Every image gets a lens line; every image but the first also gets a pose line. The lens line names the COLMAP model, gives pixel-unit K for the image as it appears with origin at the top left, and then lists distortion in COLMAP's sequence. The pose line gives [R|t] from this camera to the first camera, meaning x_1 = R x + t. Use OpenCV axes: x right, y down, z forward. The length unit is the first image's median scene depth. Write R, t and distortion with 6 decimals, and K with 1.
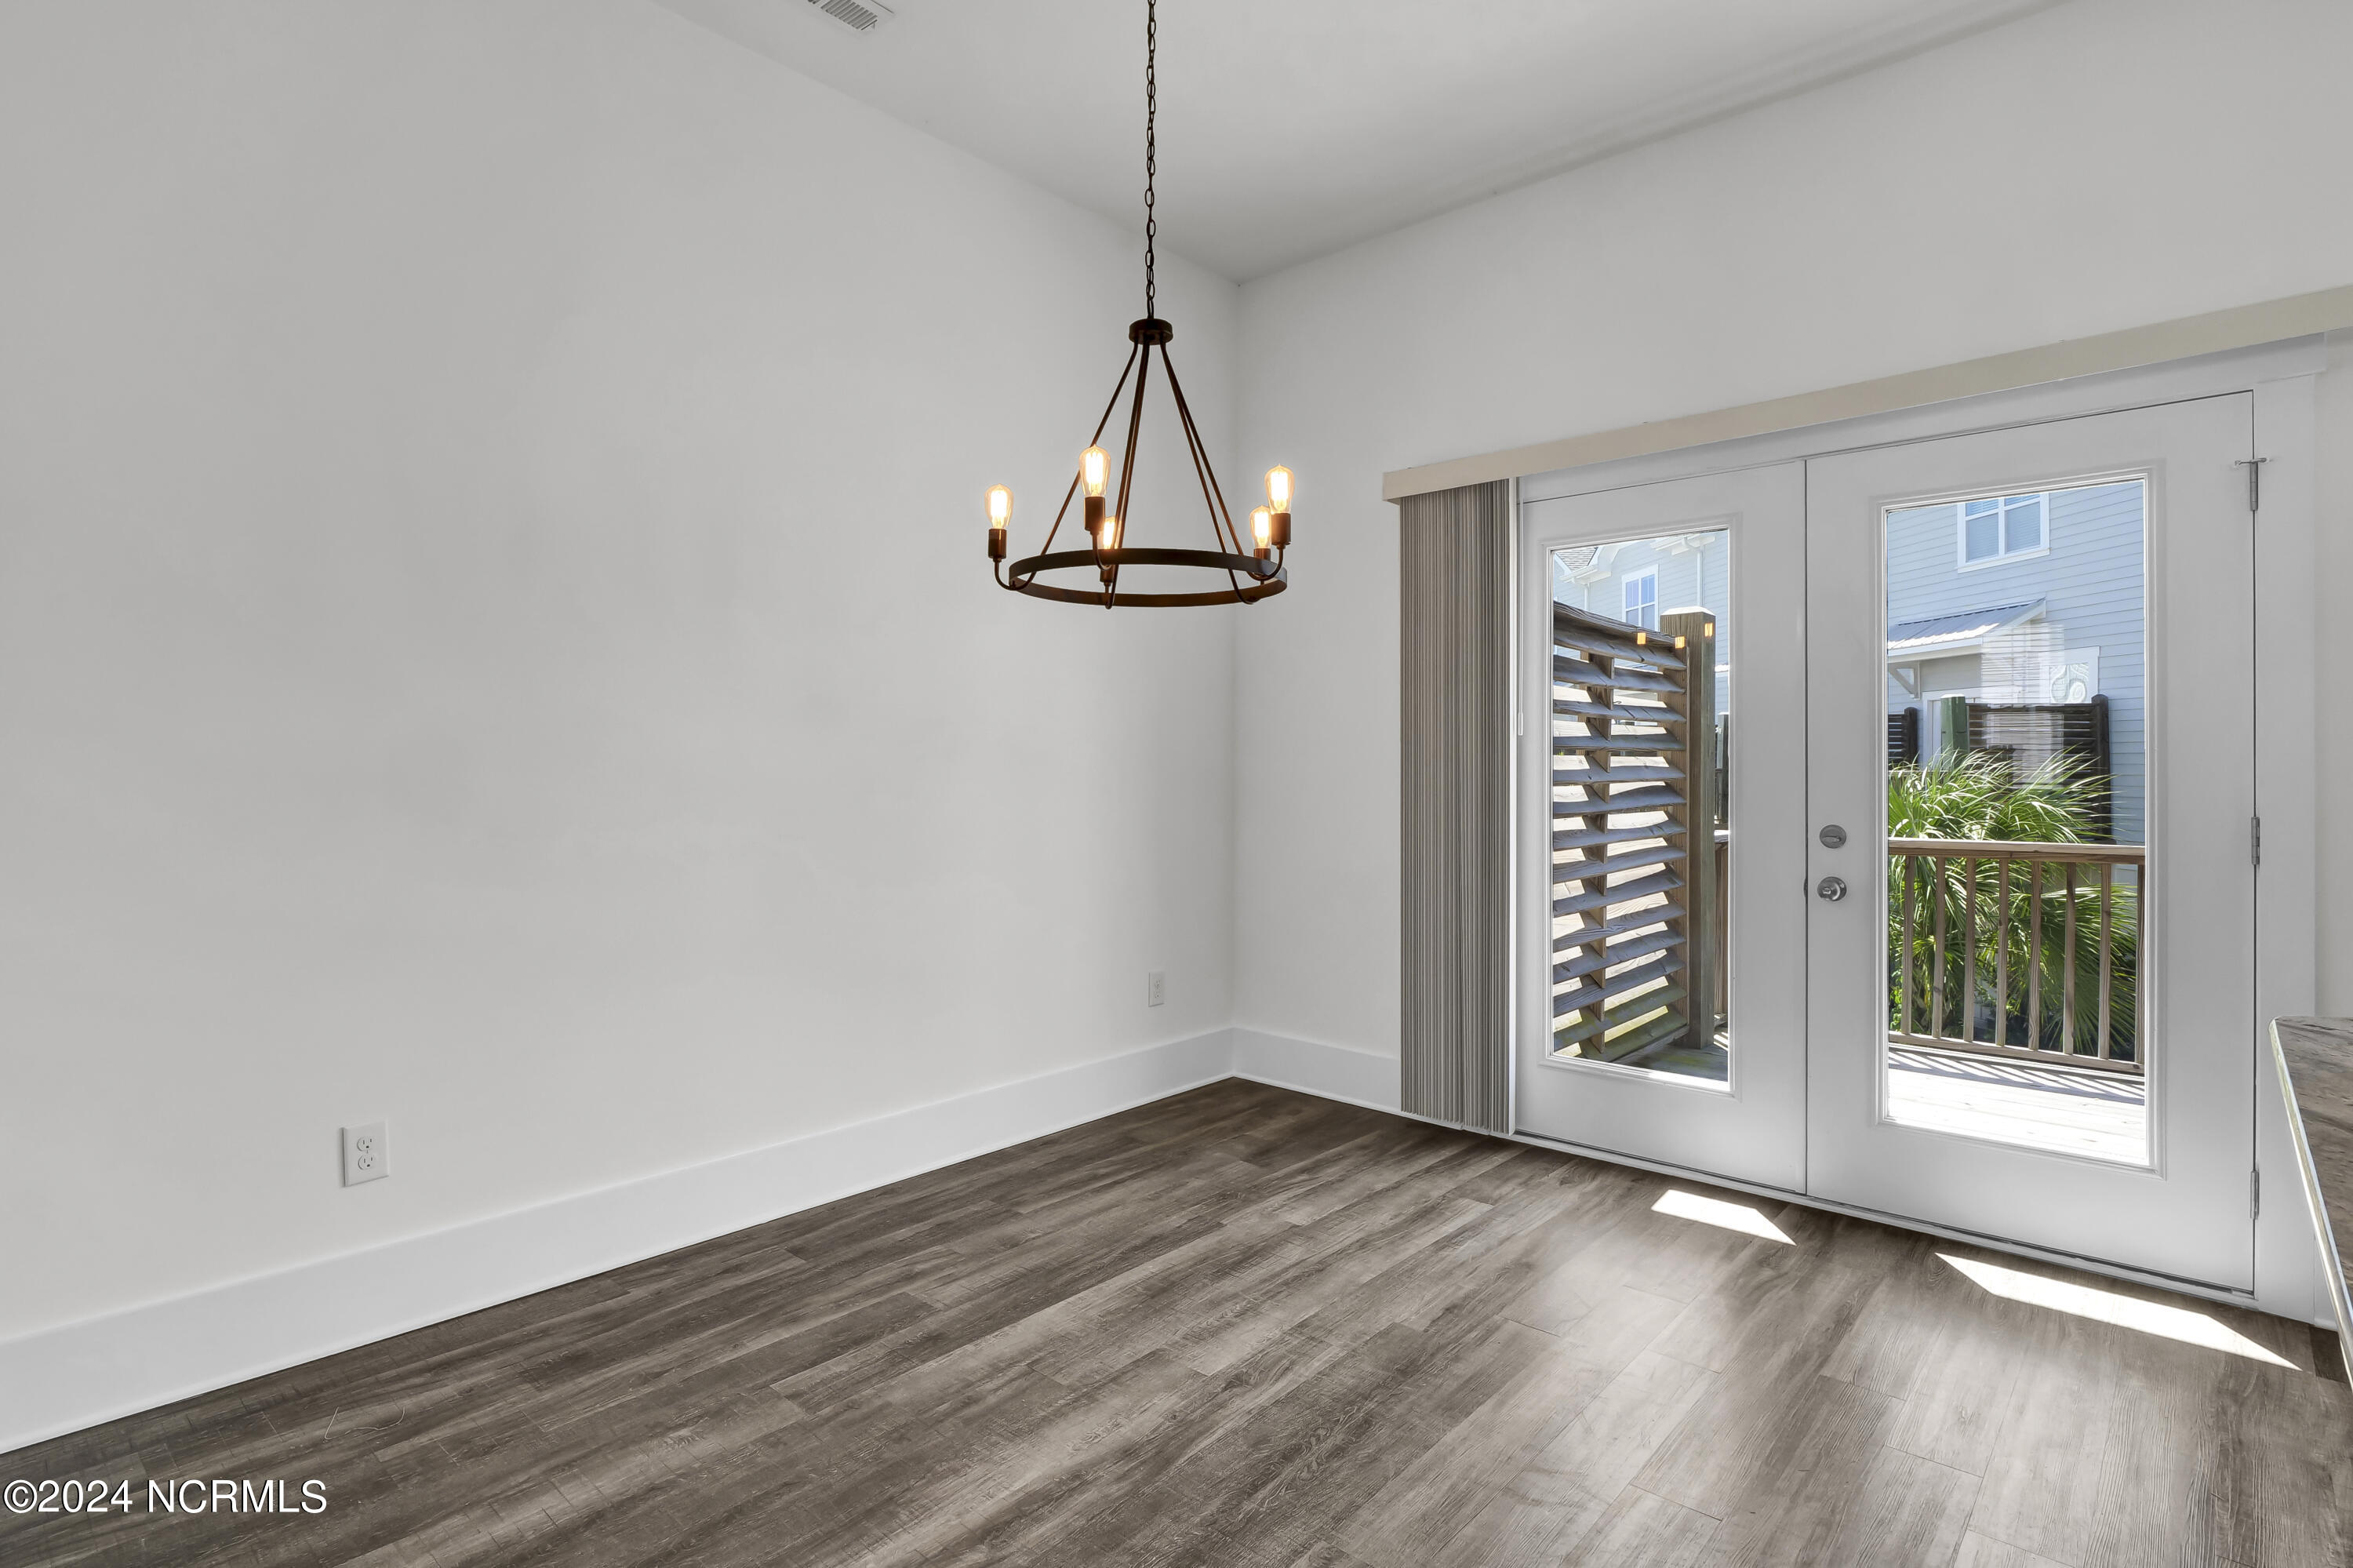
lens RADIAL K [[1199.3, 0, 1171.0], [0, 1199.3, 771.5], [0, 0, 1]] dist [-0.007904, -0.002149]
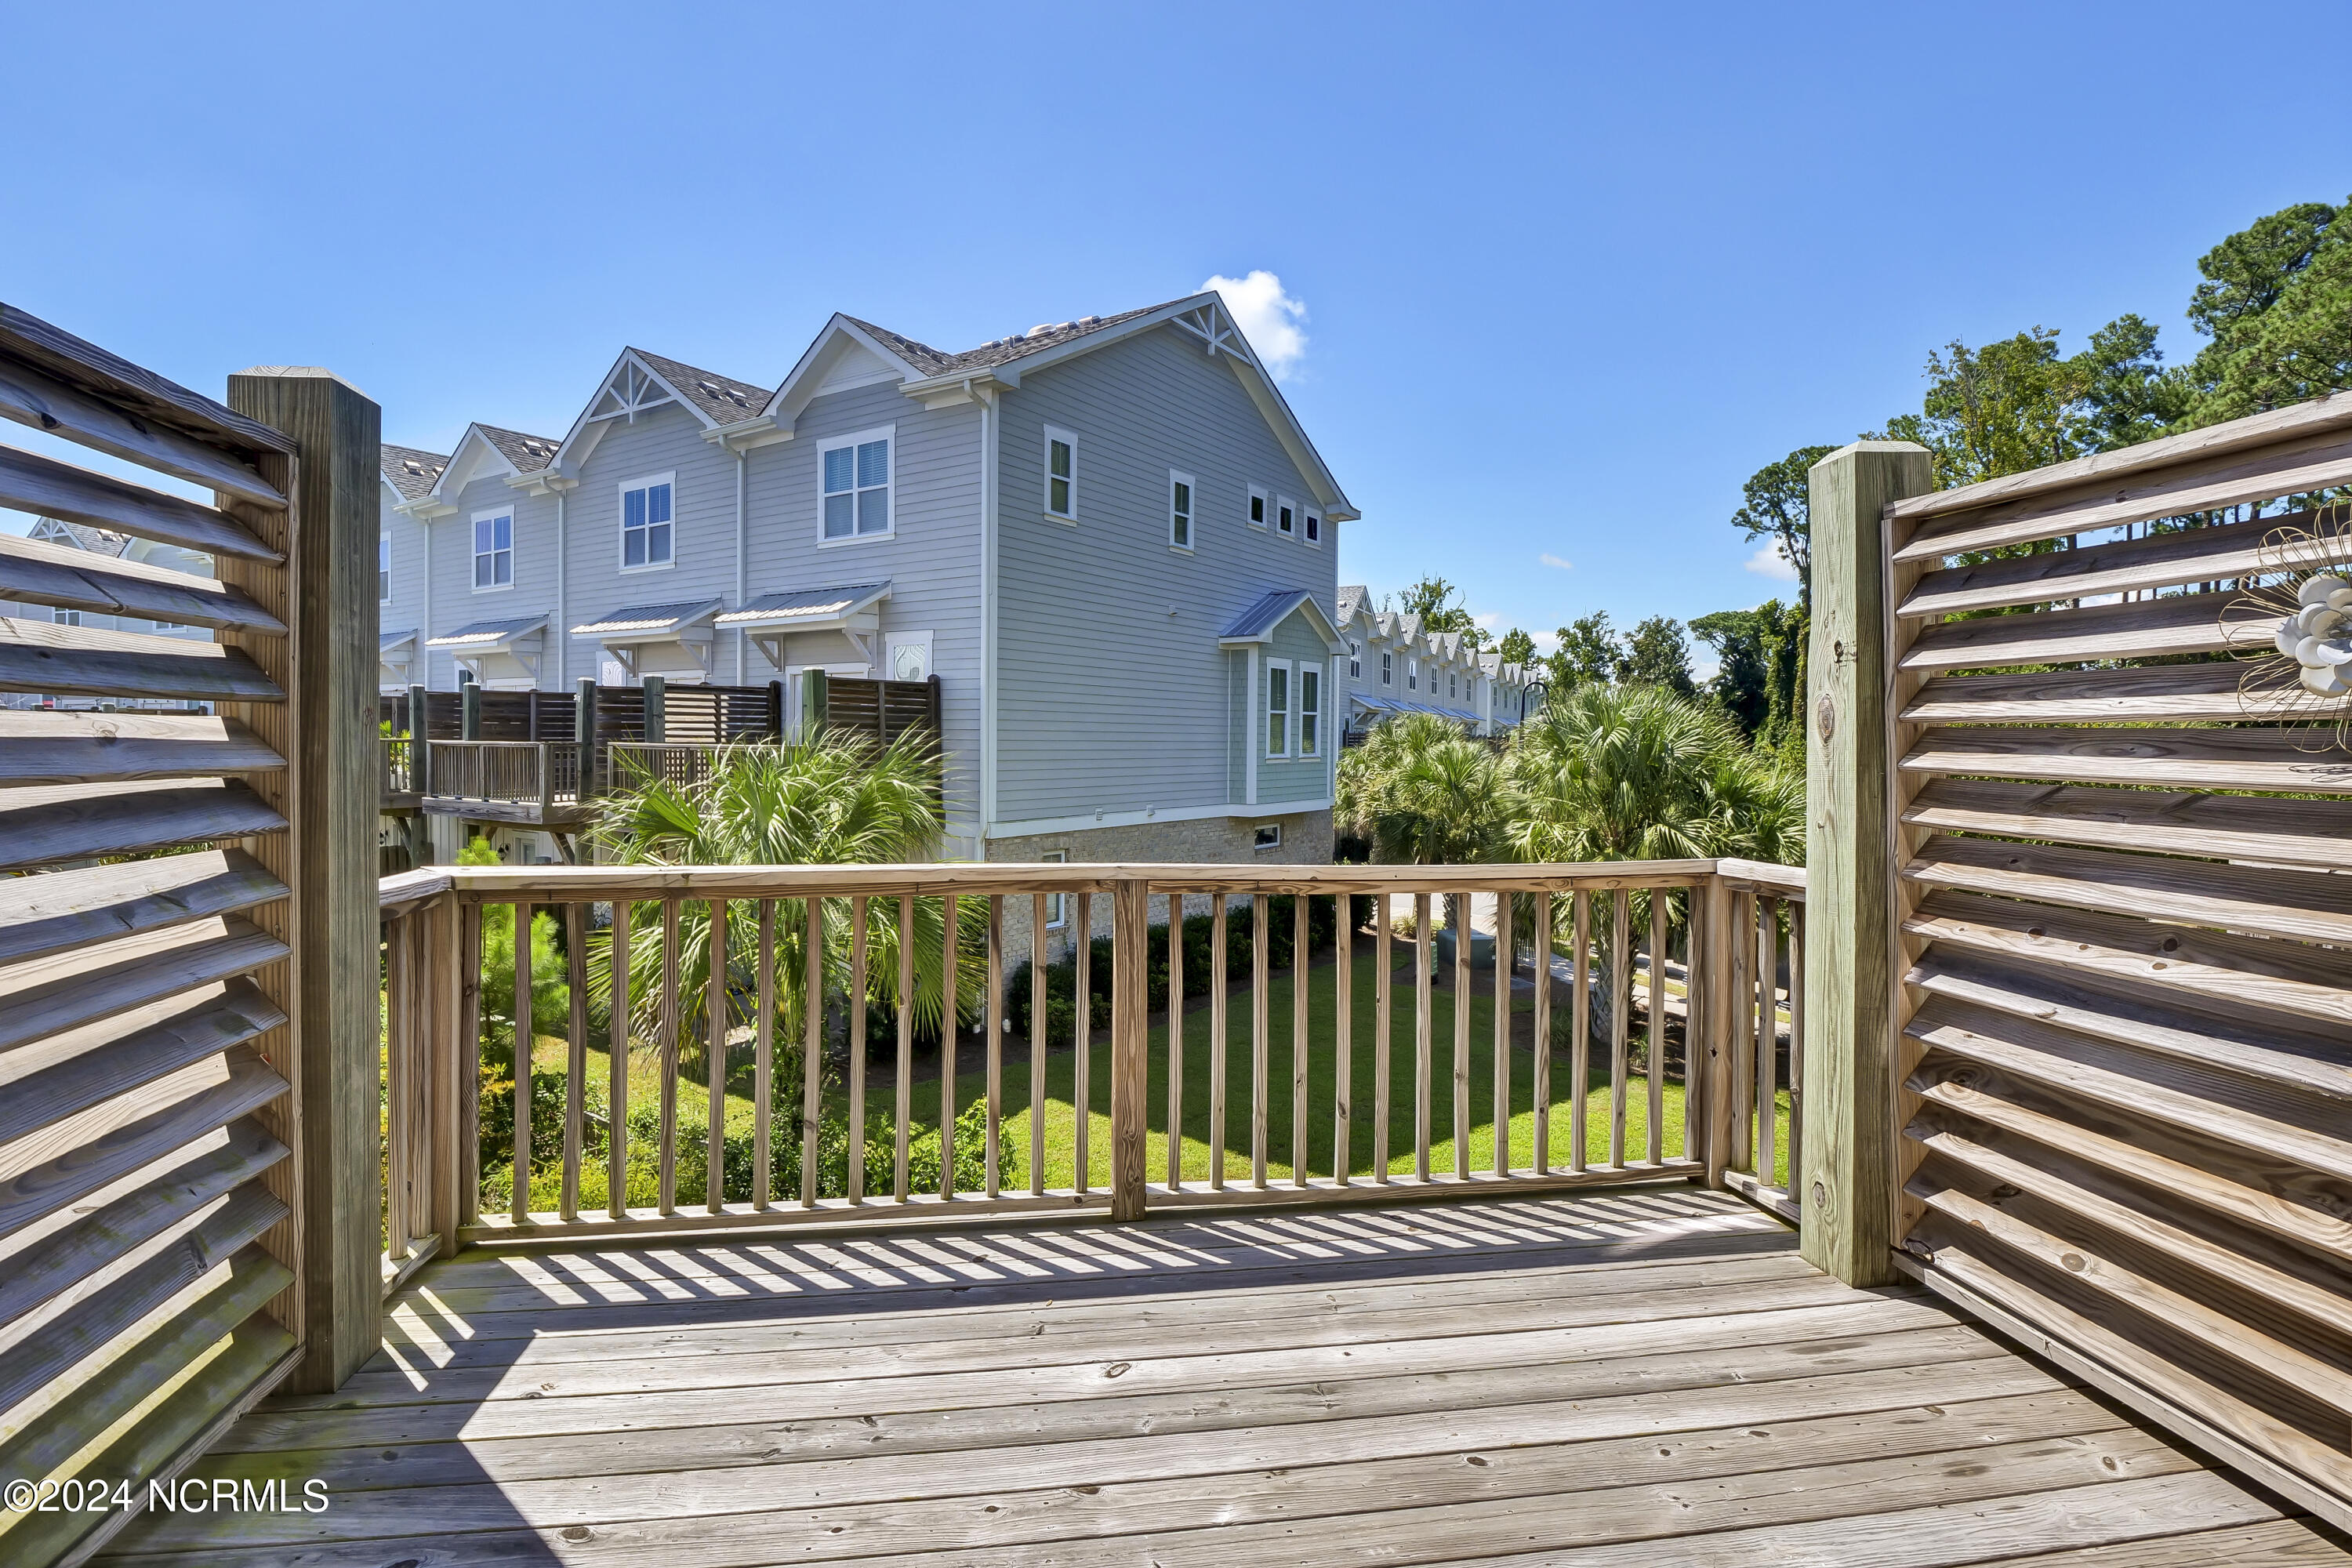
lens RADIAL K [[1163.2, 0, 1153.9], [0, 1163.2, 755.6], [0, 0, 1]] dist [-0.017037, -0.000775]
pose [[0.645464, -0.003901, 0.763781, 0.108680], [-0.003792, 0.999958, 0.008312, -0.001118], [-0.763781, -0.008261, 0.645422, 0.174402]]
